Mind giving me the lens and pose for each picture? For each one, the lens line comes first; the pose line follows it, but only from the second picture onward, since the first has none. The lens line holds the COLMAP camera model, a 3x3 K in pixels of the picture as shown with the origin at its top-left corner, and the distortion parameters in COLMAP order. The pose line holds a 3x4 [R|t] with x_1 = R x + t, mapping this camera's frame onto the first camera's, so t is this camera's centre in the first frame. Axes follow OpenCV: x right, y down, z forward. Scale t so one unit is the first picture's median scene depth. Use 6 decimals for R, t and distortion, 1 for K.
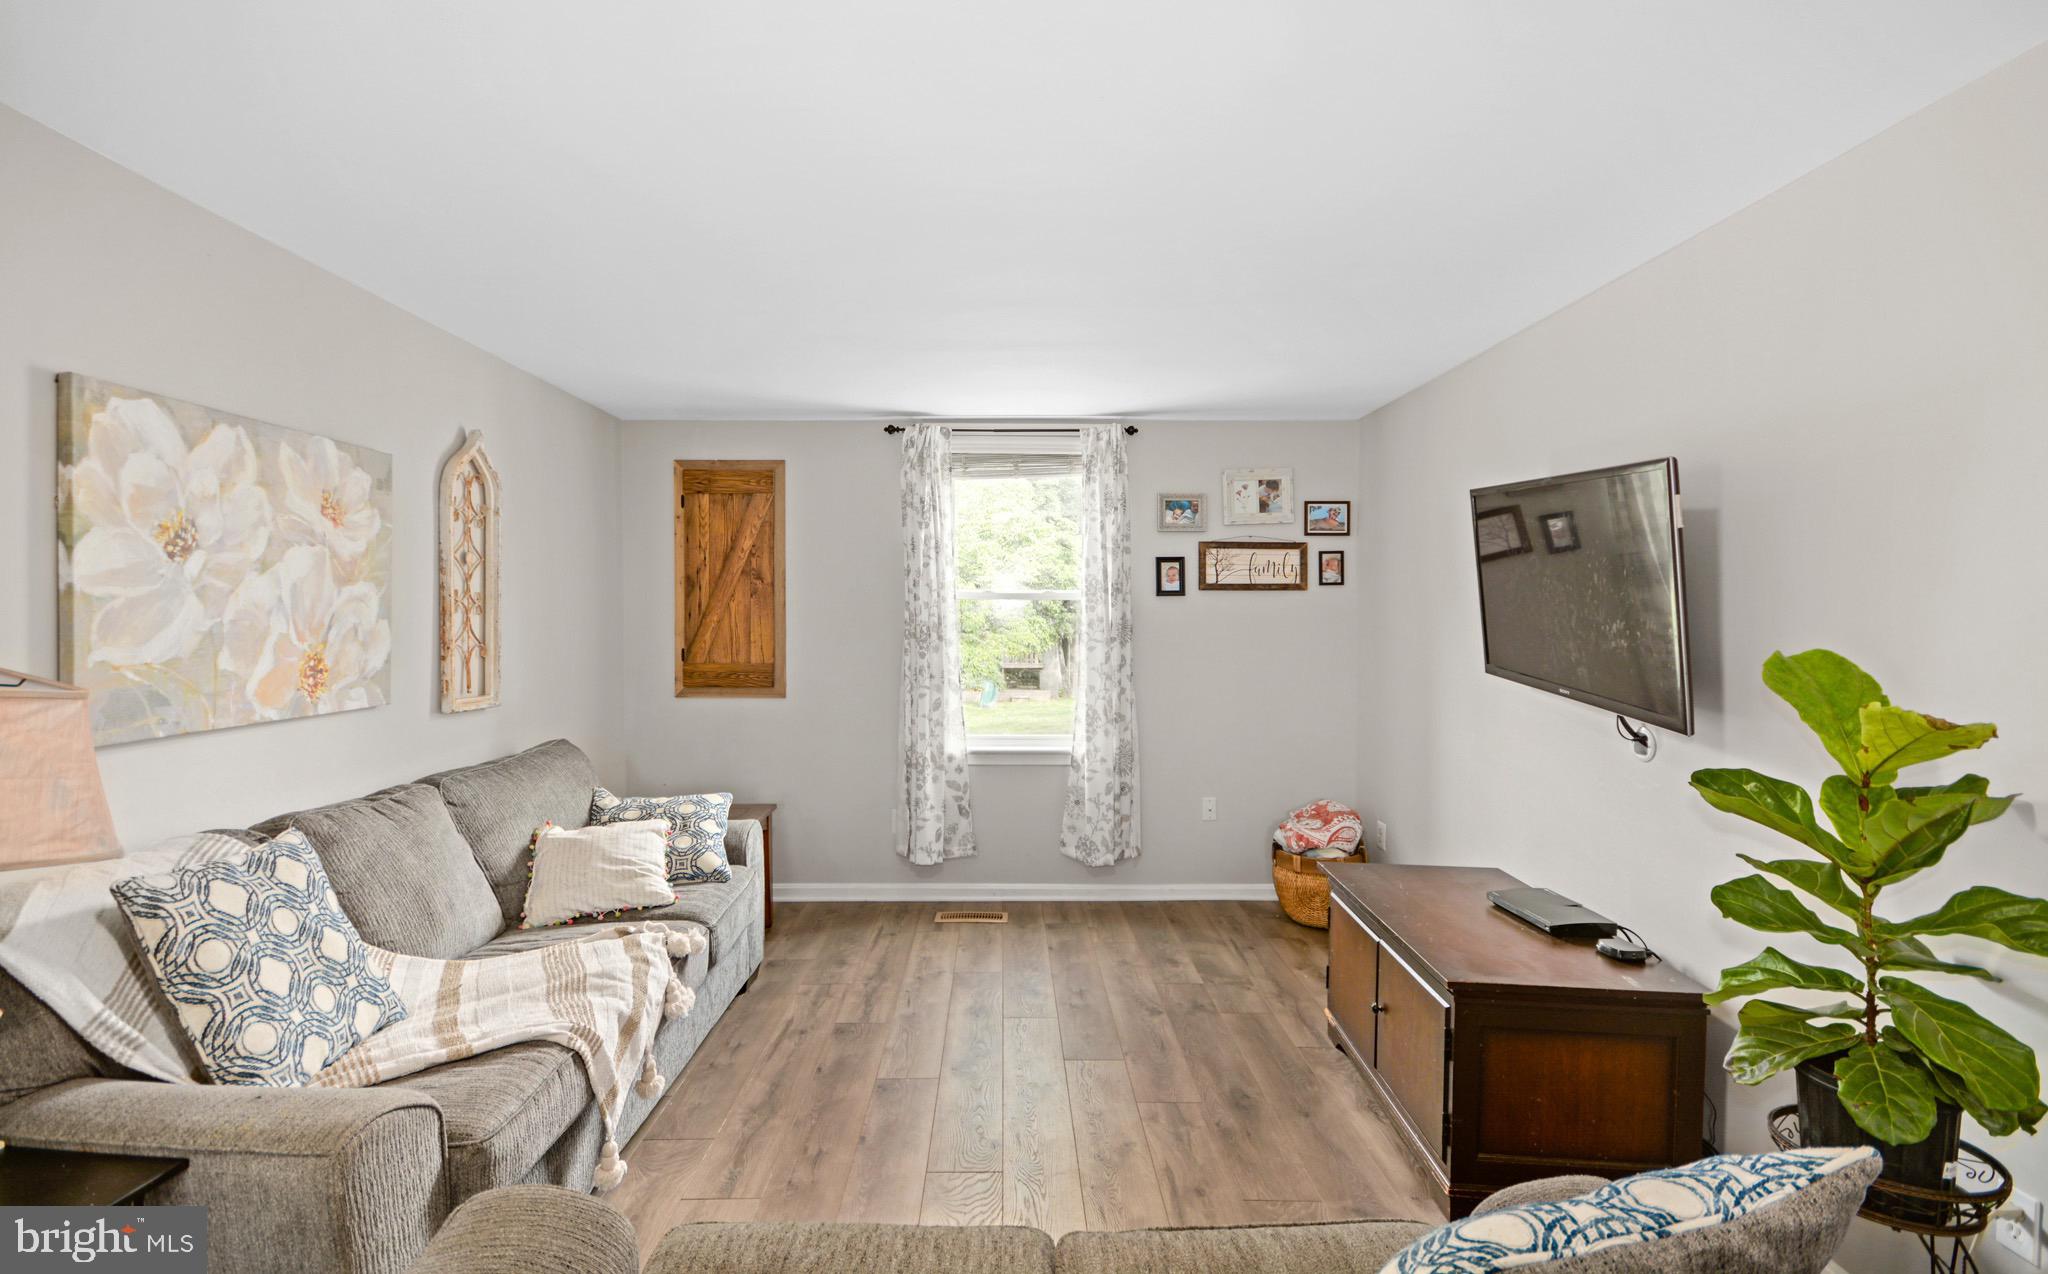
lens RADIAL K [[908.3, 0, 1027.0], [0, 908.3, 623.9], [0, 0, 1]] dist [0.011292, -0.004834]
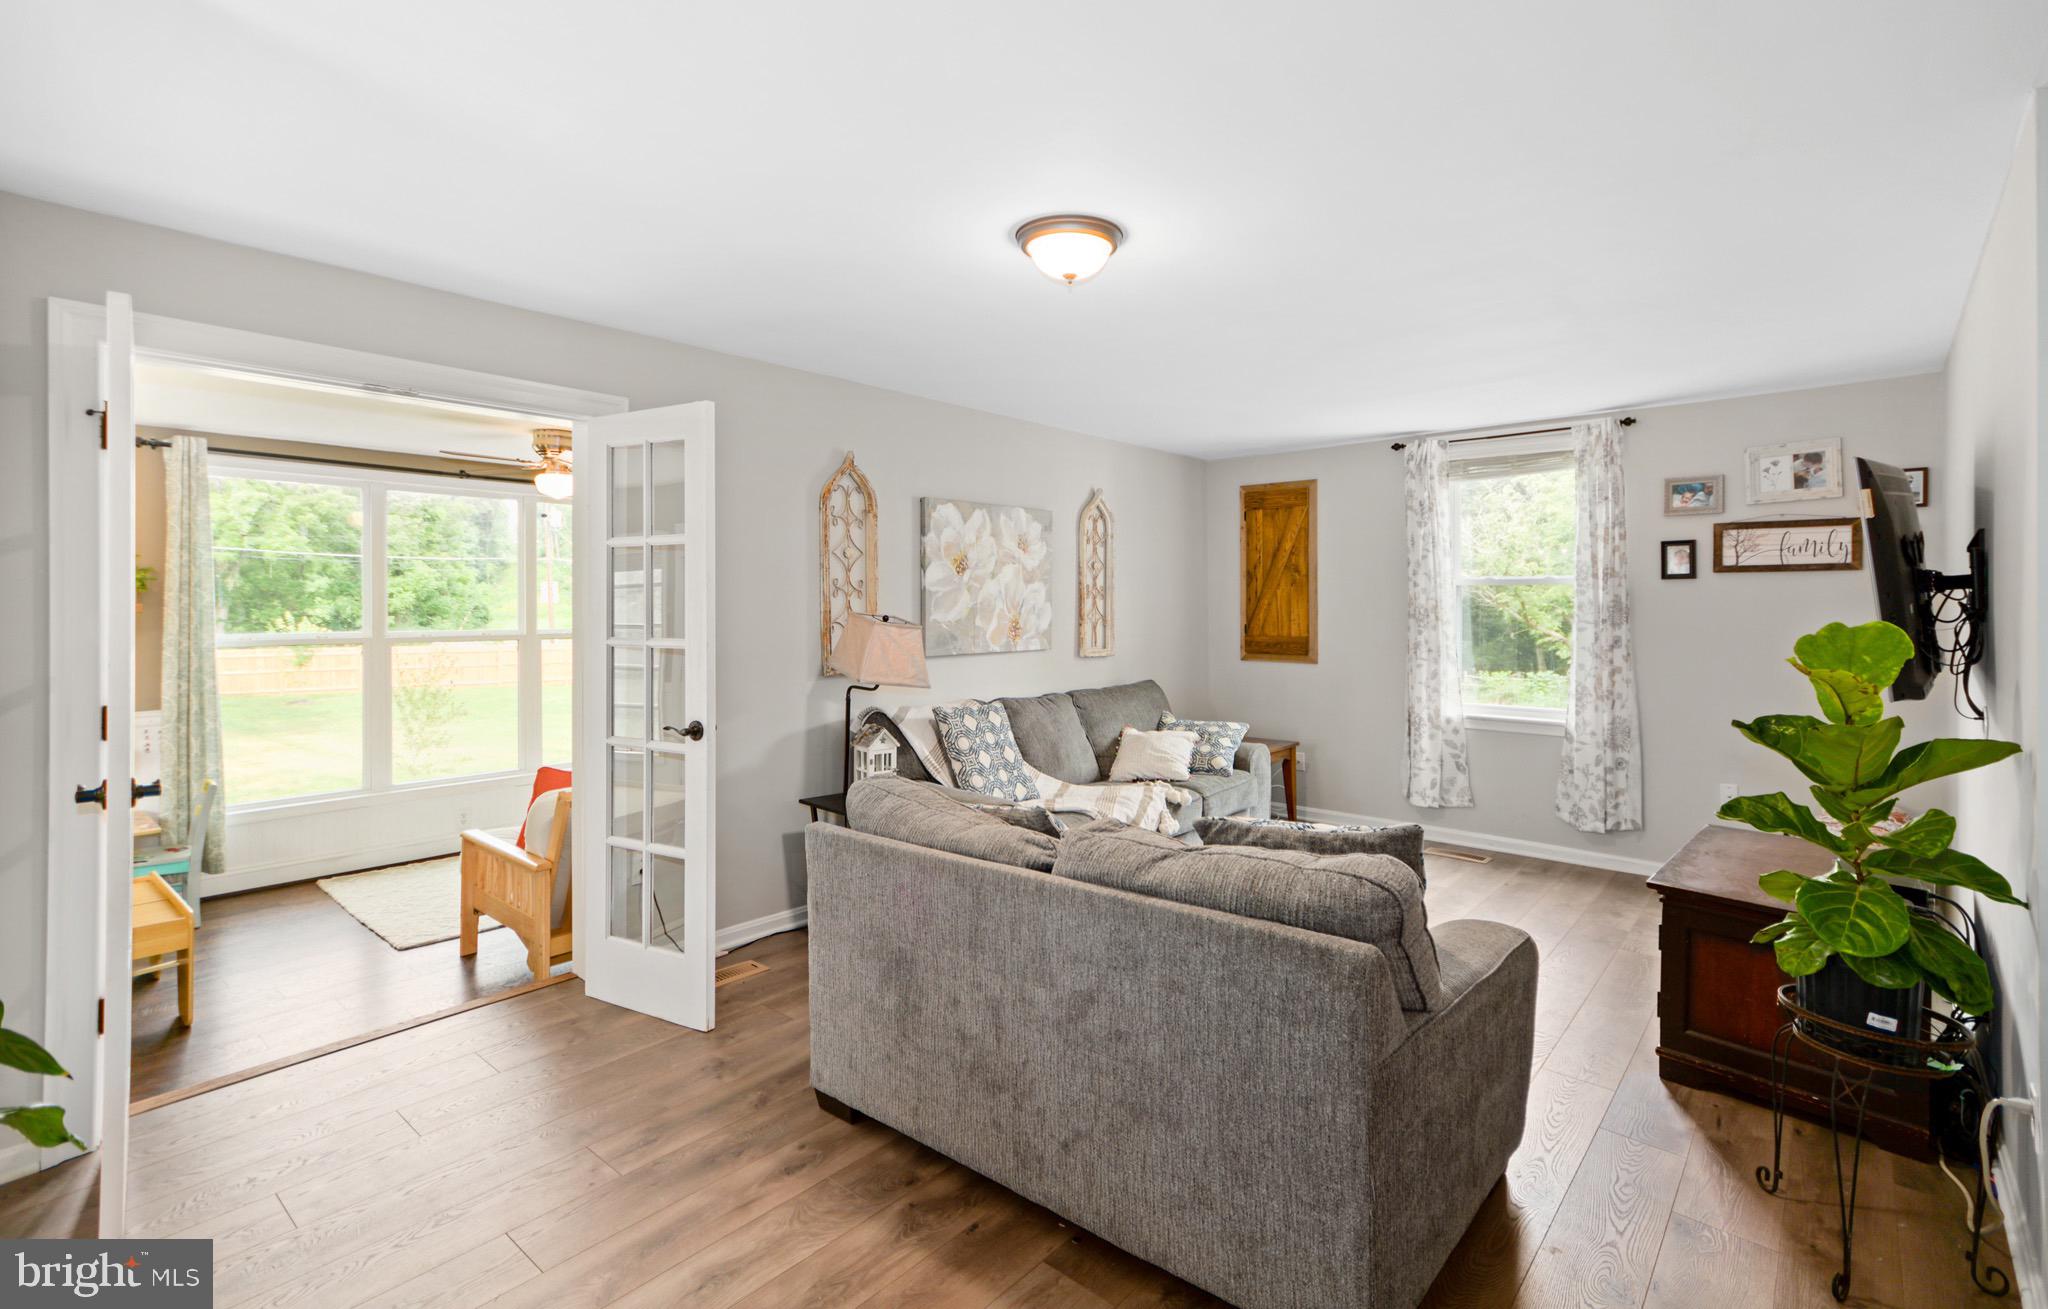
lens RADIAL K [[951.9, 0, 1052.1], [0, 951.9, 611.5], [0, 0, 1]] dist [0.020559, 0.000172]
pose [[0.758274, 0.004591, -0.651920, 0.340641], [-0.004233, 0.999989, 0.002118, 0.006246], [0.651922, 0.001154, 0.758285, -0.275490]]
